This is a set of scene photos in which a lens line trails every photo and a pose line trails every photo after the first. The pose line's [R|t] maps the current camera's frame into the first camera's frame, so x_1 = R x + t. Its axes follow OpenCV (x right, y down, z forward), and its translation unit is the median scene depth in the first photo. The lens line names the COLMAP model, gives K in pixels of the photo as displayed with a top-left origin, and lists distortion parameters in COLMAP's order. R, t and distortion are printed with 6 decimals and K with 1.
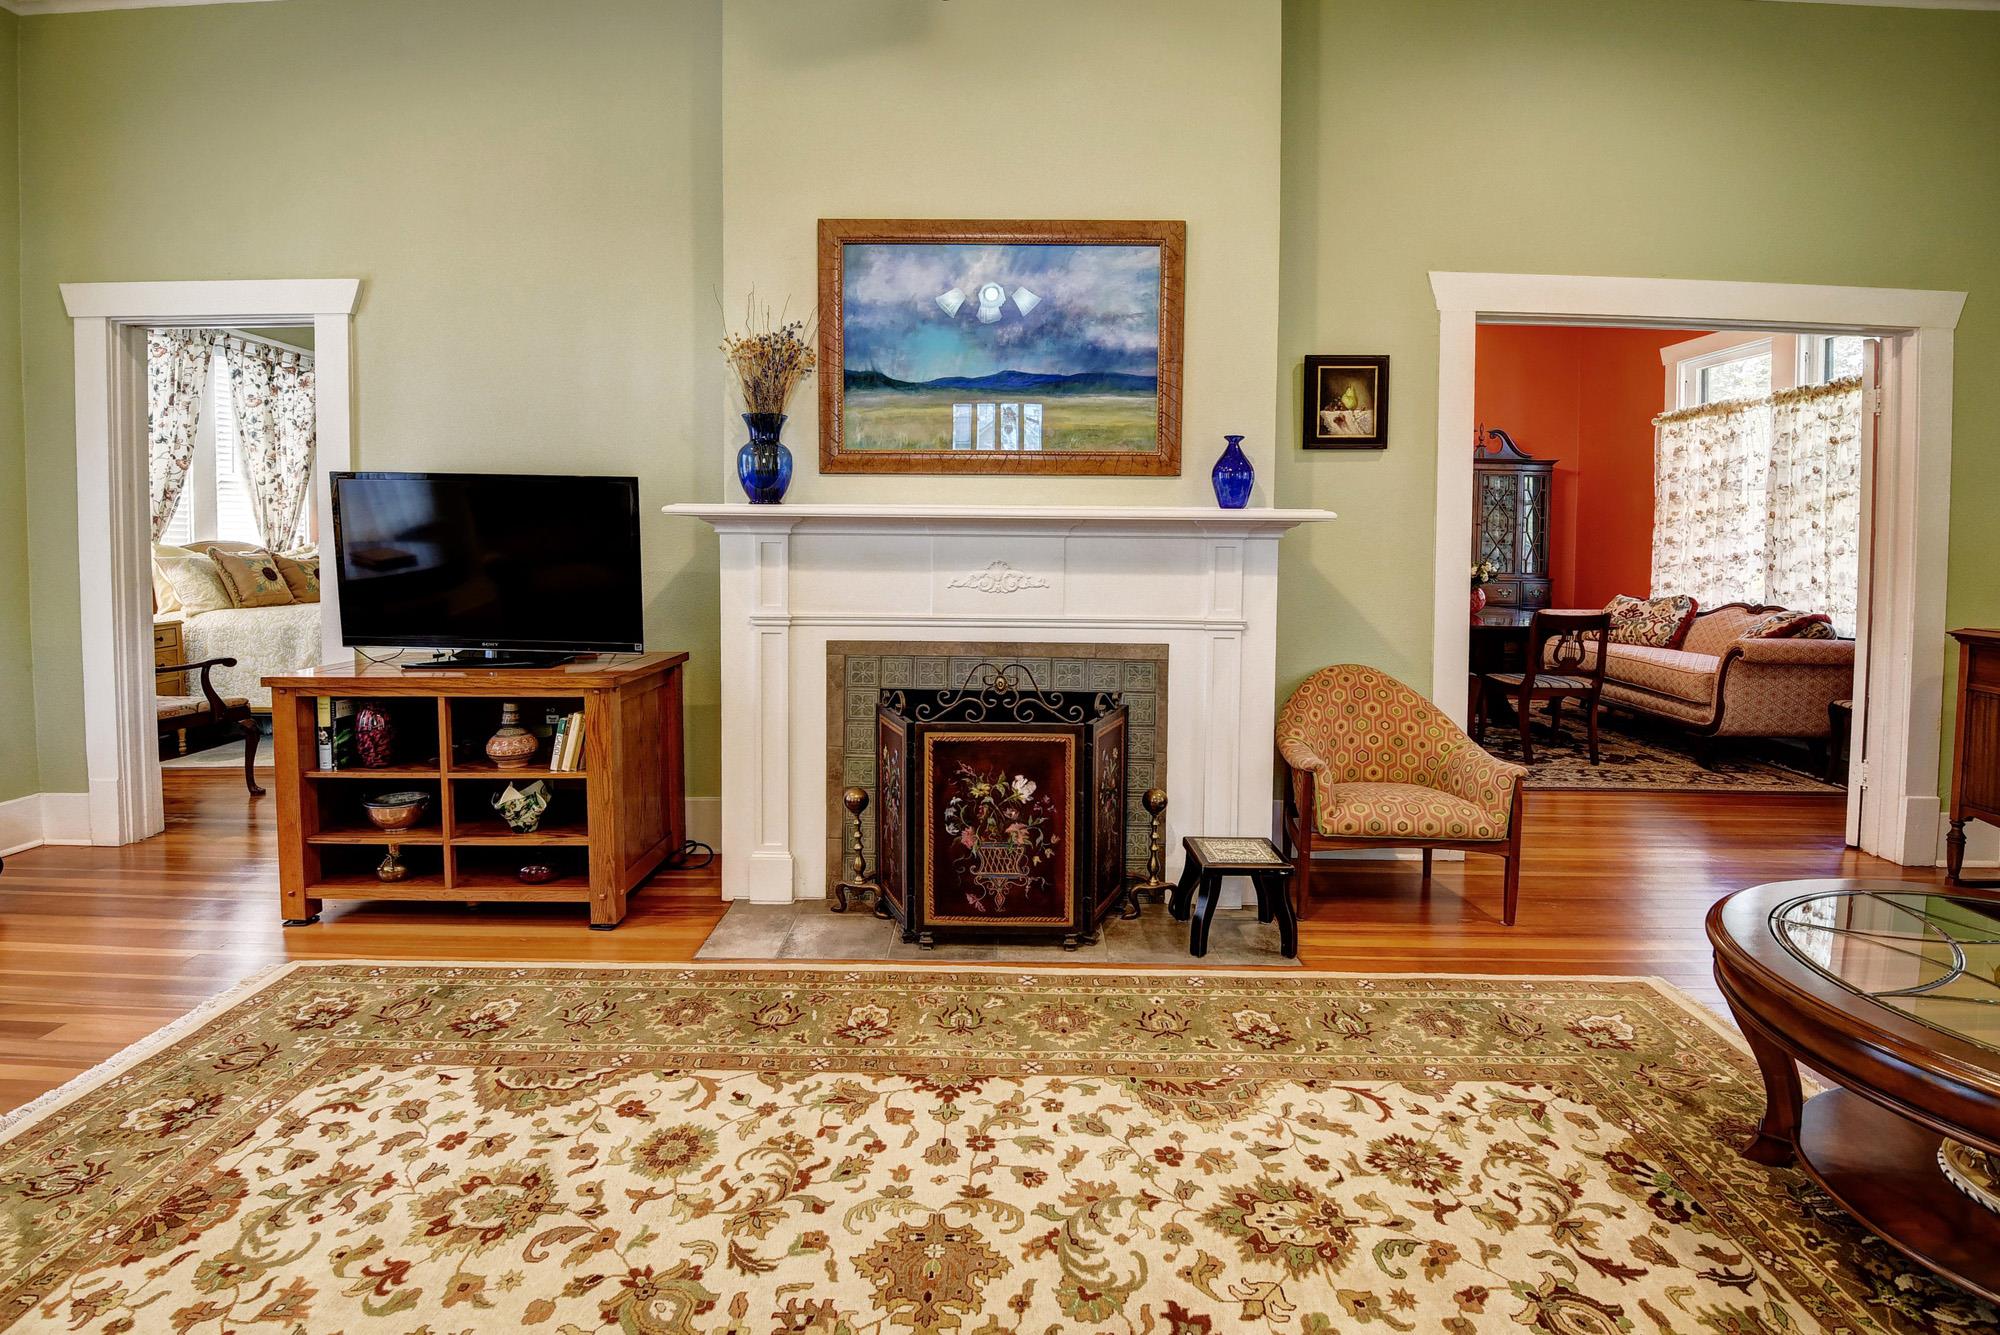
lens RADIAL K [[982.0, 0, 1012.7], [0, 982.0, 624.2], [0, 0, 1]] dist [-0.005801, -0.018019]
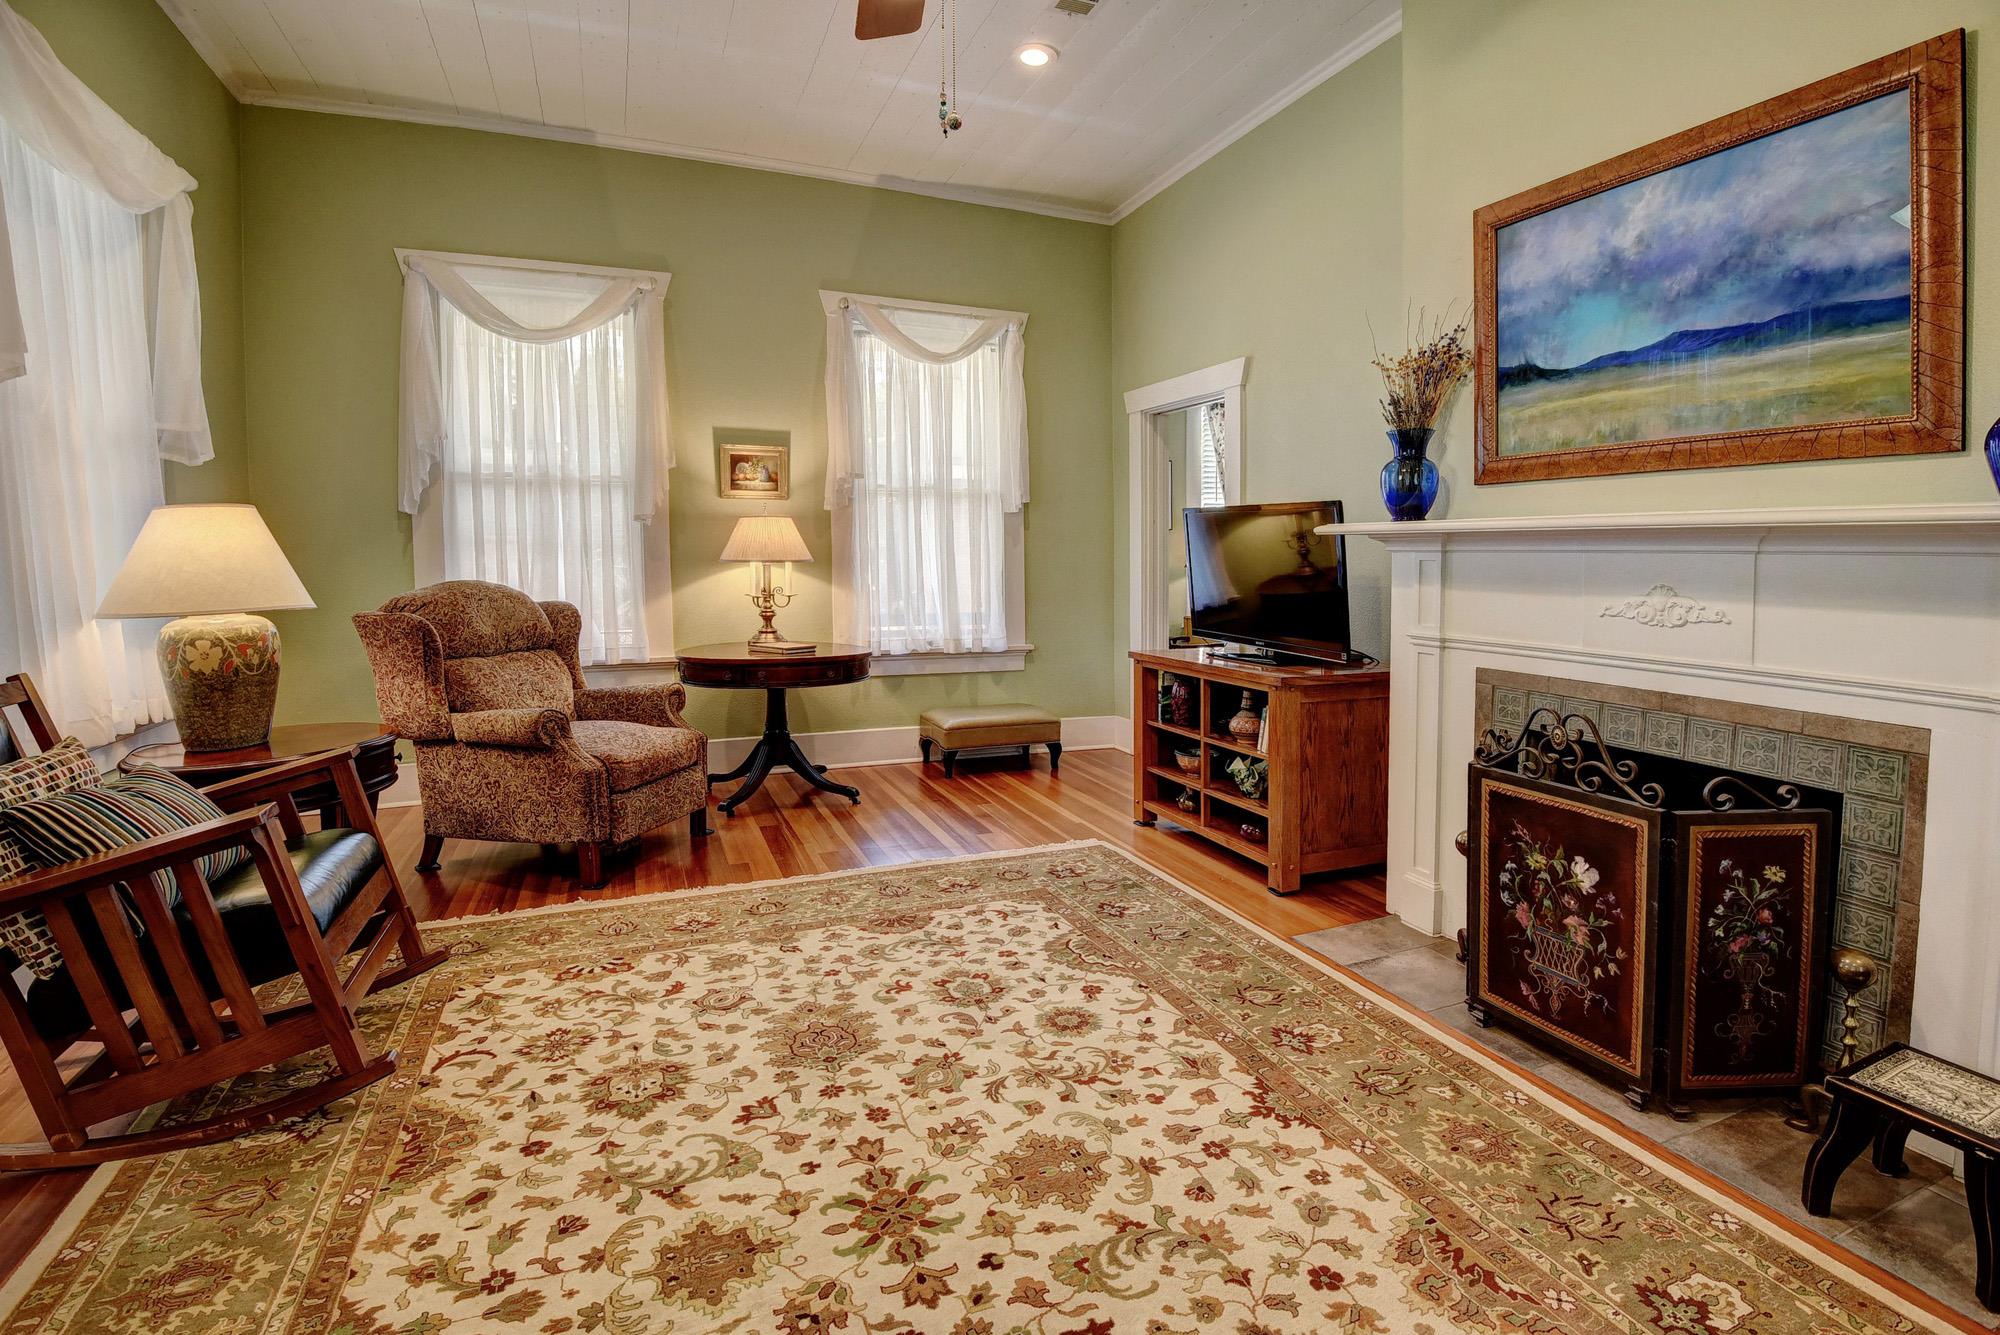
lens RADIAL K [[963.5, 0, 1000.0], [0, 963.5, 667.5], [0, 0, 1]] dist [-0.020495, -0.014306]
pose [[0.378905, 0.102828, -0.919705, 0.501979], [-0.080198, 0.993717, 0.078063, -0.018715], [0.921954, 0.044180, 0.384772, 0.262118]]
